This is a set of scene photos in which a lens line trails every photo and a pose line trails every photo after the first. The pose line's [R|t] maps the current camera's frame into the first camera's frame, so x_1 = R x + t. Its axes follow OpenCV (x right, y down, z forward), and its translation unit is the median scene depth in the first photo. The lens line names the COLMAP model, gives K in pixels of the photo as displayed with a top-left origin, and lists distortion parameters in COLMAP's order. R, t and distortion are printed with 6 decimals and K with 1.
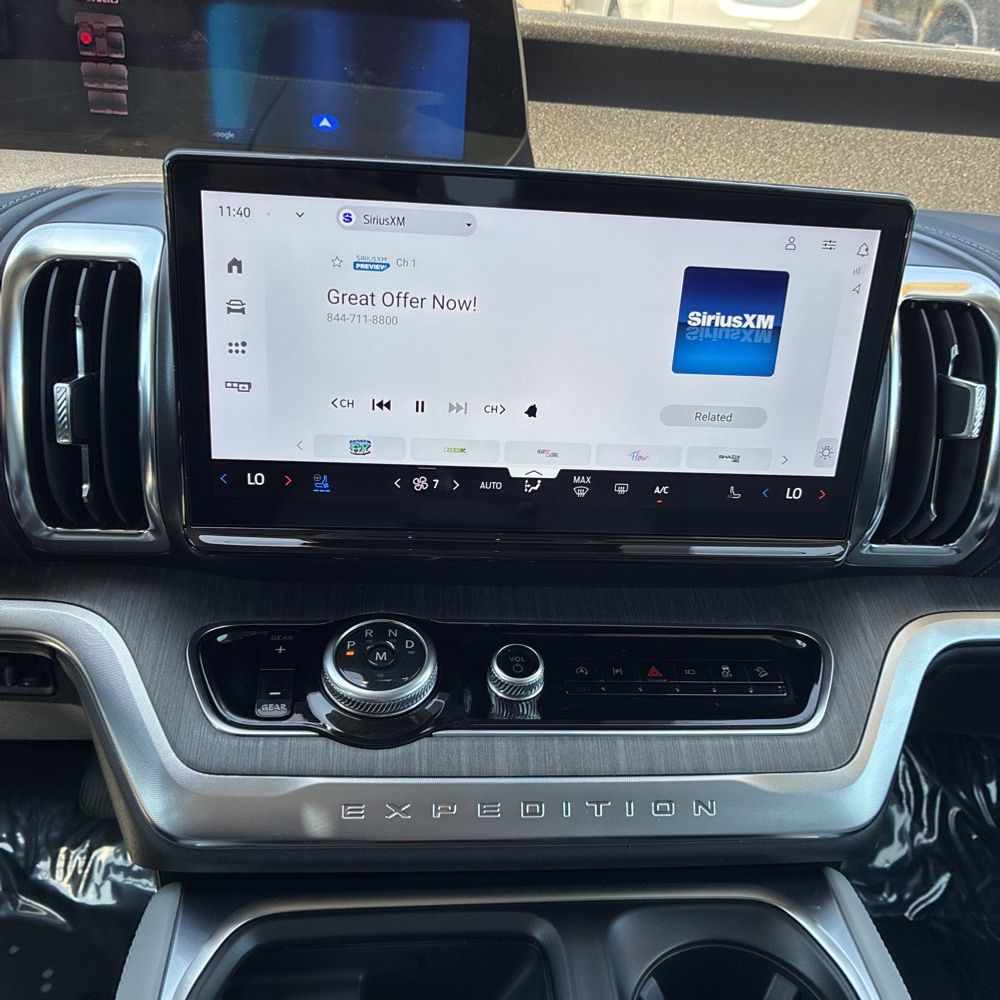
lens RADIAL K [[1027.9, 0, 499.8], [0, 1027.9, 484.1], [0, 0, 1]] dist [0.023922, -0.012560]
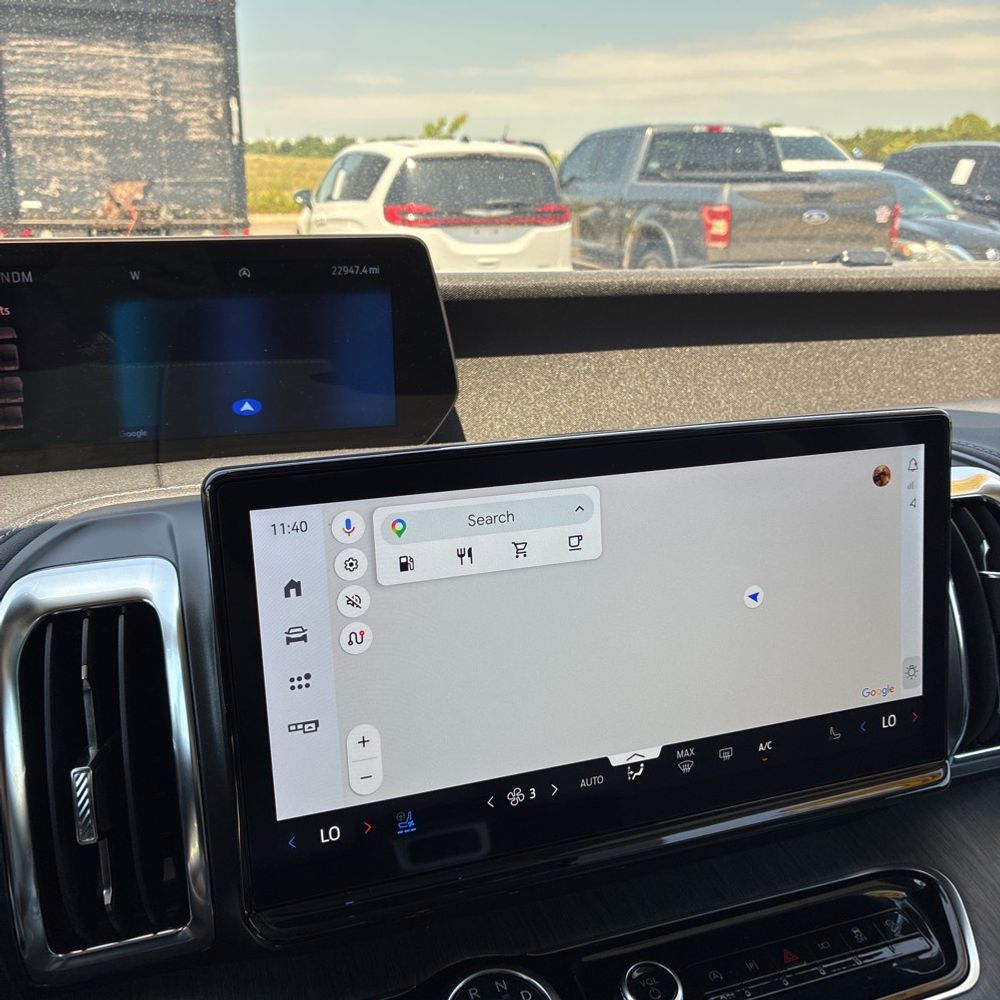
lens RADIAL K [[1027.9, 0, 499.8], [0, 1027.9, 484.1], [0, 0, 1]] dist [0.023922, -0.012560]
pose [[0.965577, -0.146917, 0.214654, -0.235568], [0.189176, 0.963021, -0.191841, -0.088845], [-0.178531, 0.225845, 0.957664, 0.116742]]
